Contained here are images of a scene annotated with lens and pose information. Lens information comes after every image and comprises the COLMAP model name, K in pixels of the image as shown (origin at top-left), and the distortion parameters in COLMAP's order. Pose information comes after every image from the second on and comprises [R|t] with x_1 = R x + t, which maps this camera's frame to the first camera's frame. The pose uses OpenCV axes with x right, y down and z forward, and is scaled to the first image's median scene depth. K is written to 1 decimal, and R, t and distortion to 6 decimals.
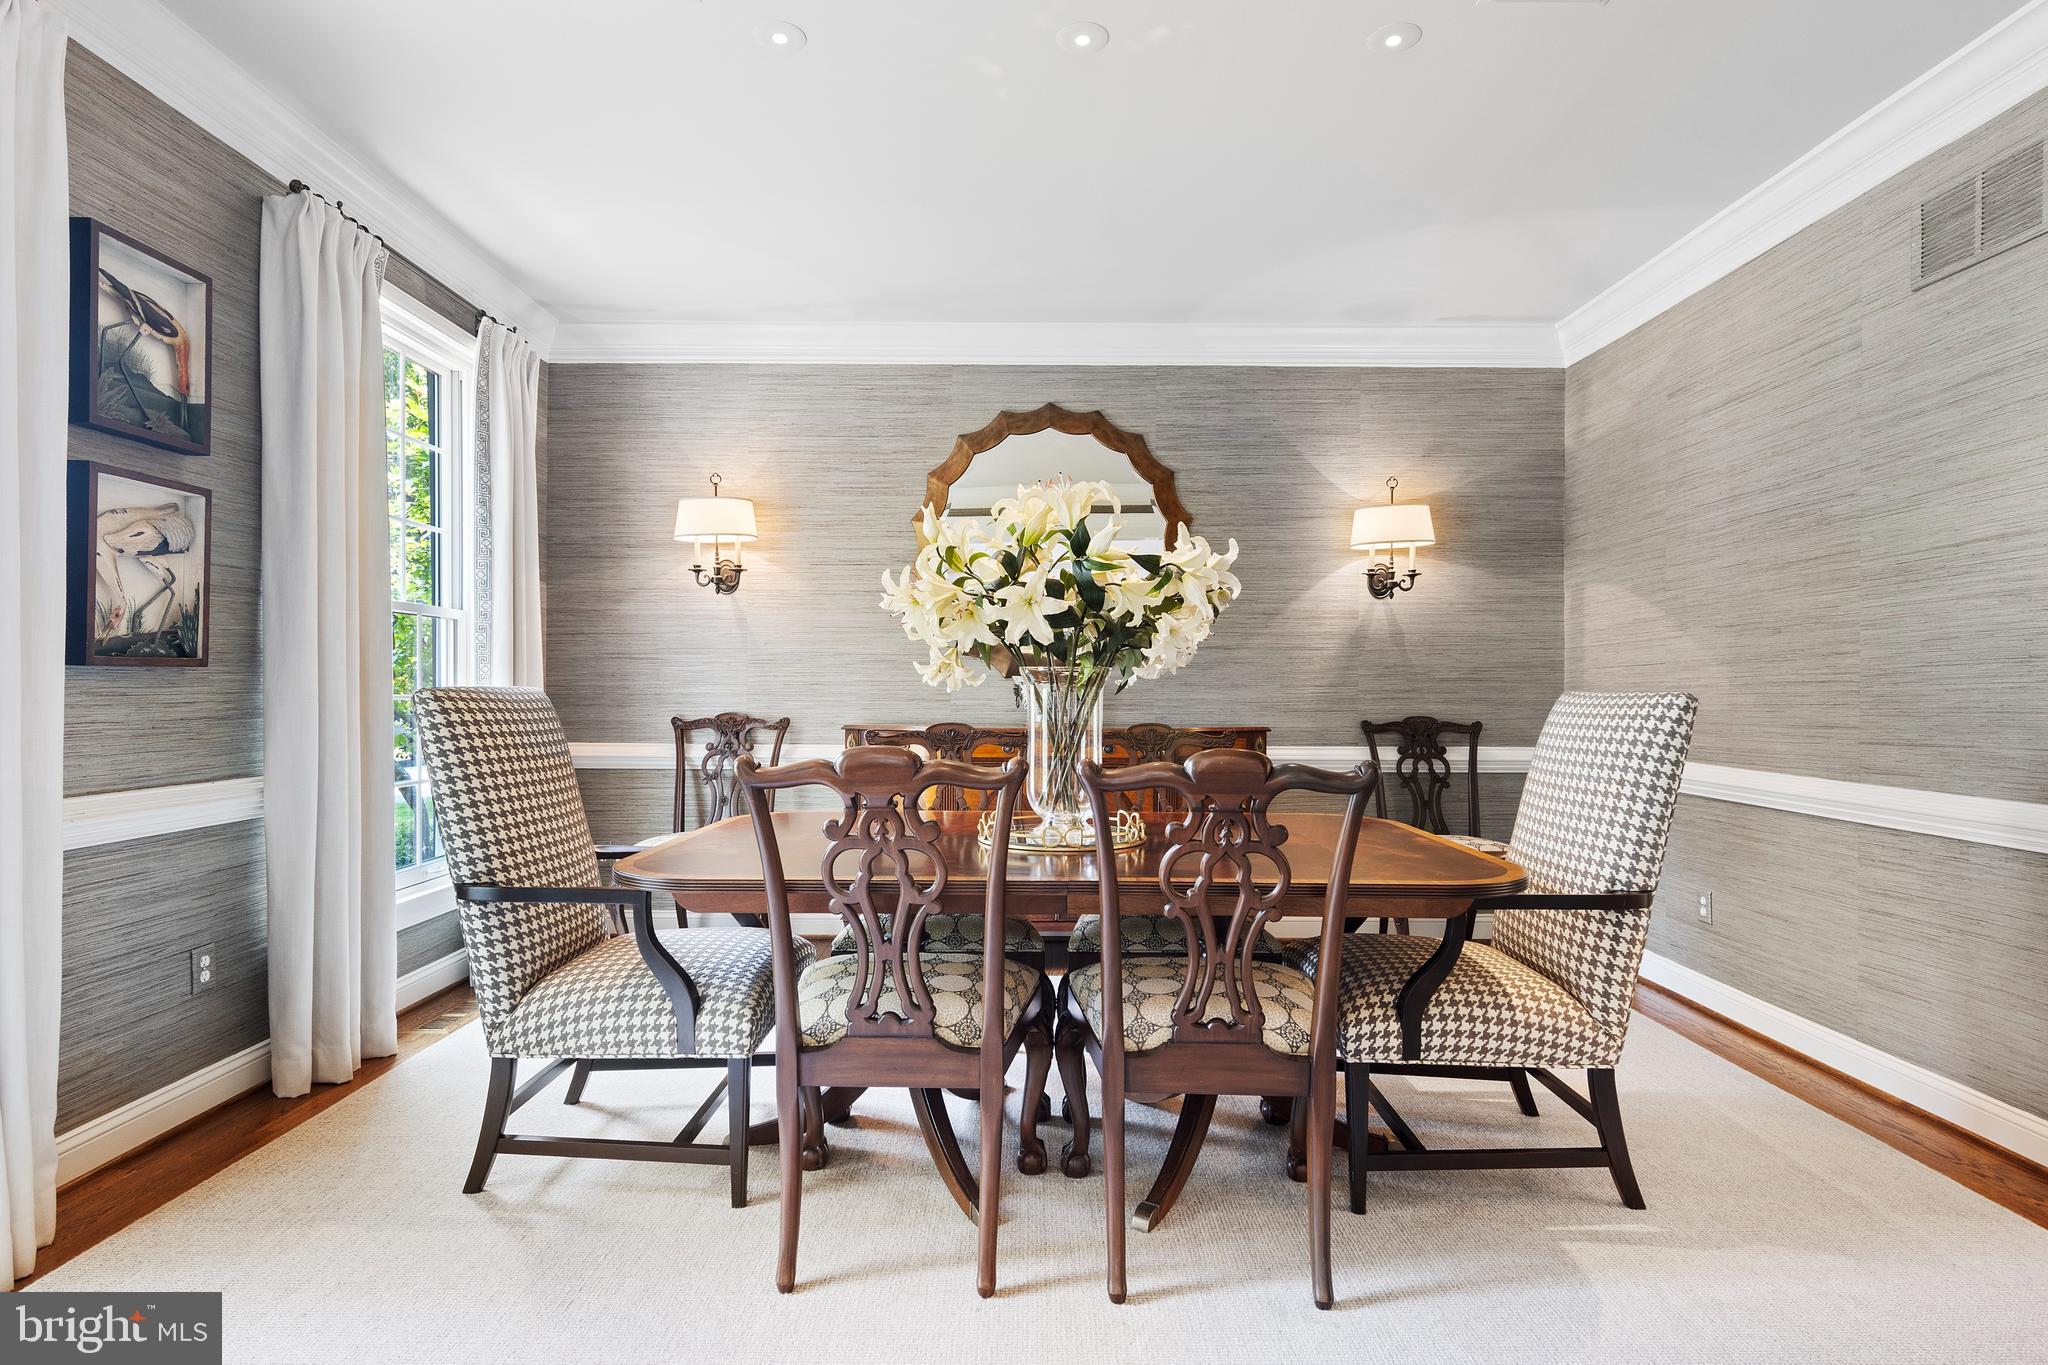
lens RADIAL K [[1034.5, 0, 1021.8], [0, 1034.5, 692.5], [0, 0, 1]] dist [0.000197, -0.001163]
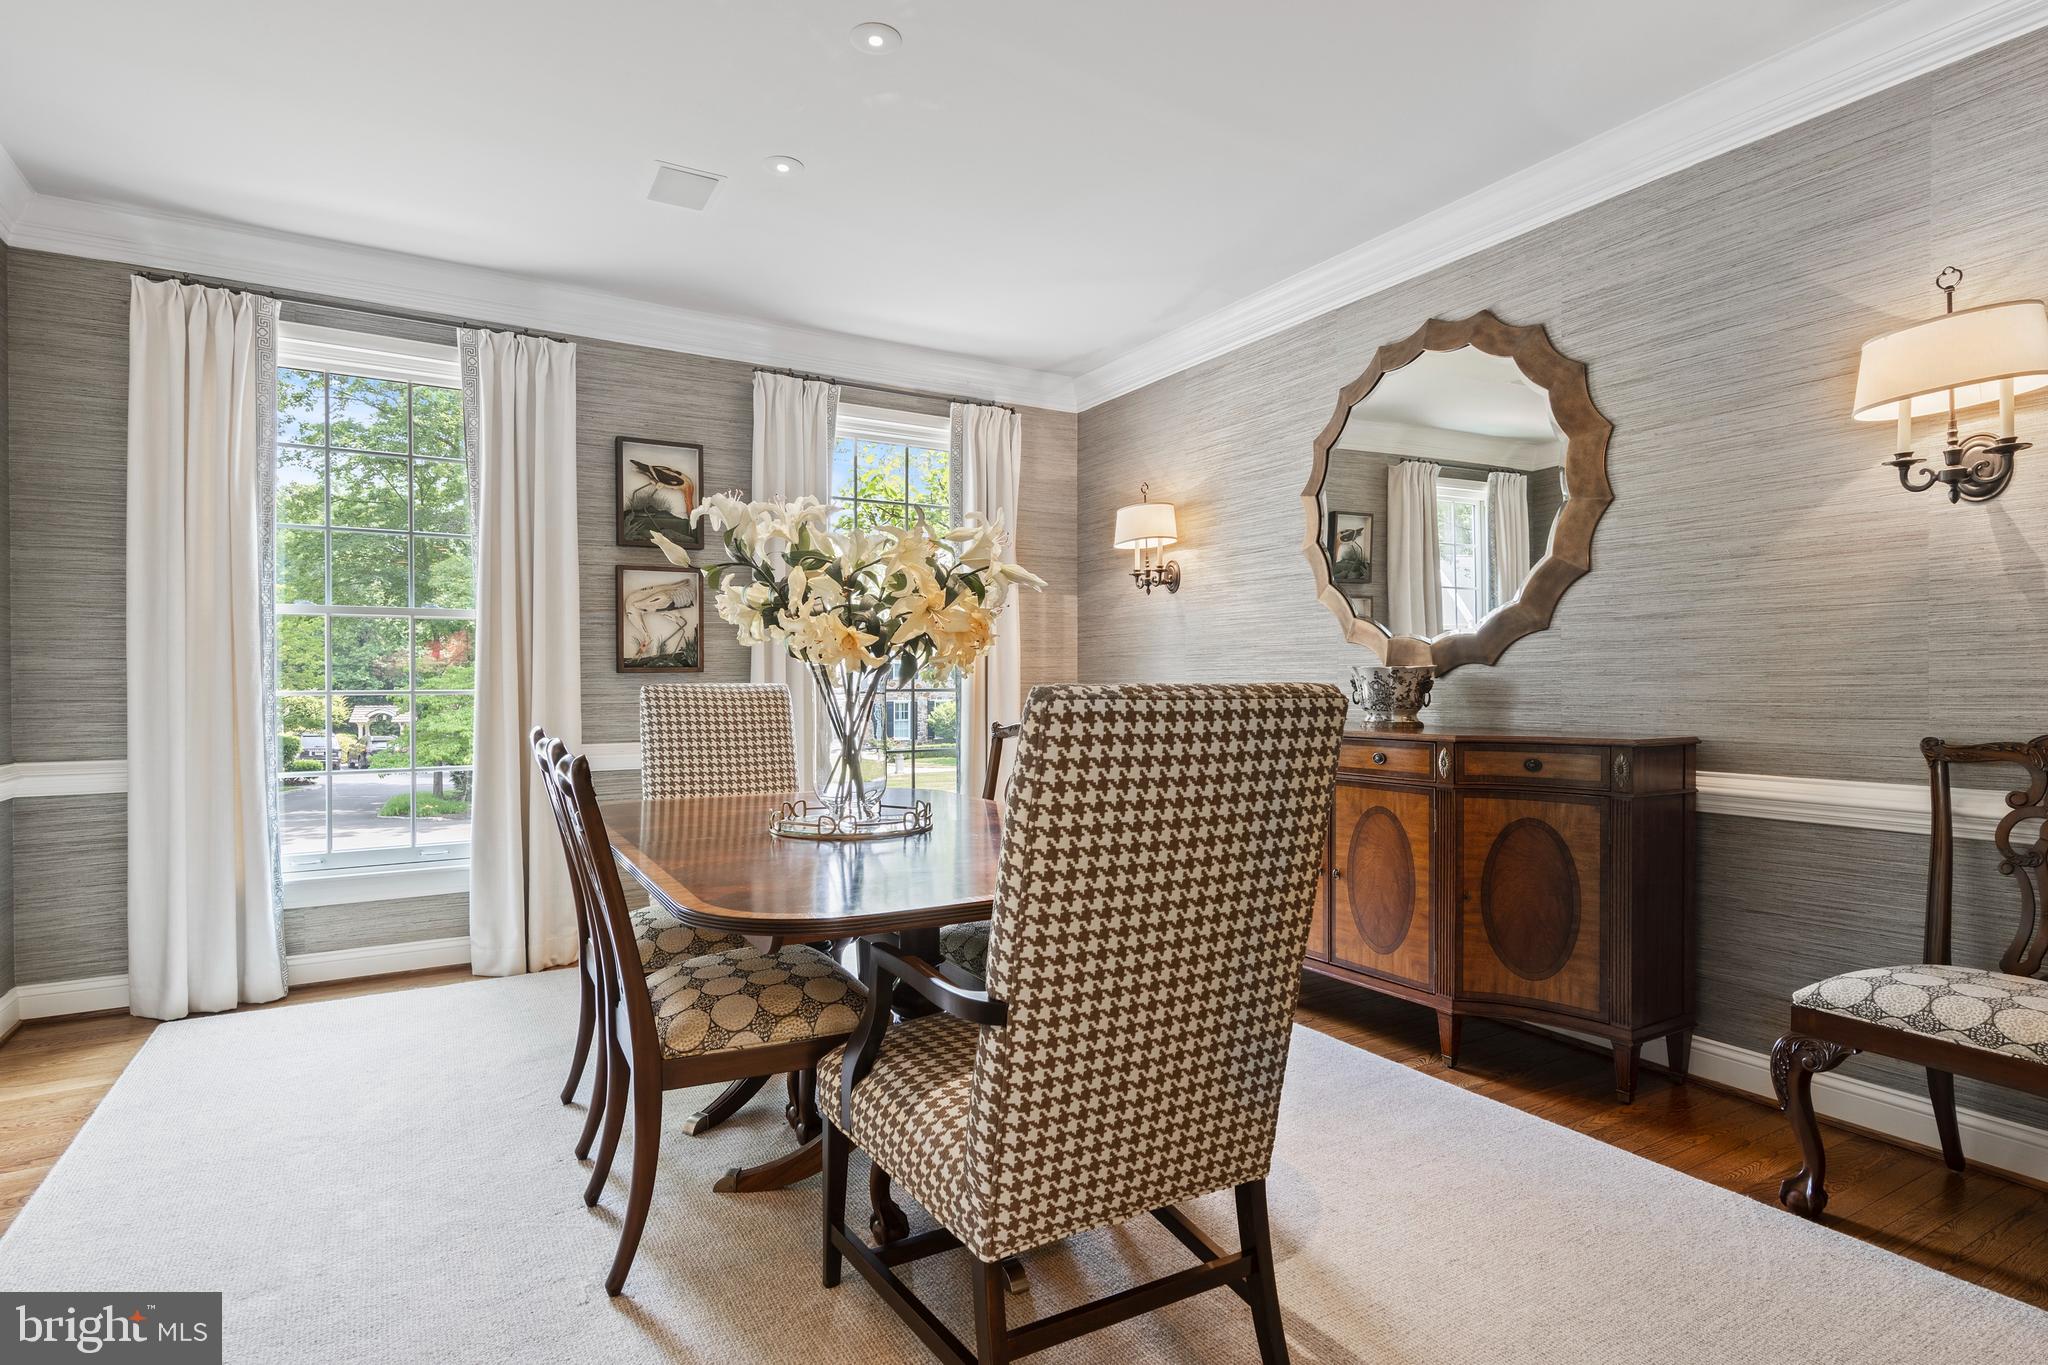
lens RADIAL K [[1034.5, 0, 1021.8], [0, 1034.5, 692.5], [0, 0, 1]] dist [0.000197, -0.001163]
pose [[0.513965, 0.003133, -0.857805, 0.543519], [0.001482, 0.999989, 0.004541, 0.000991], [0.857810, -0.003606, 0.513955, 0.325503]]
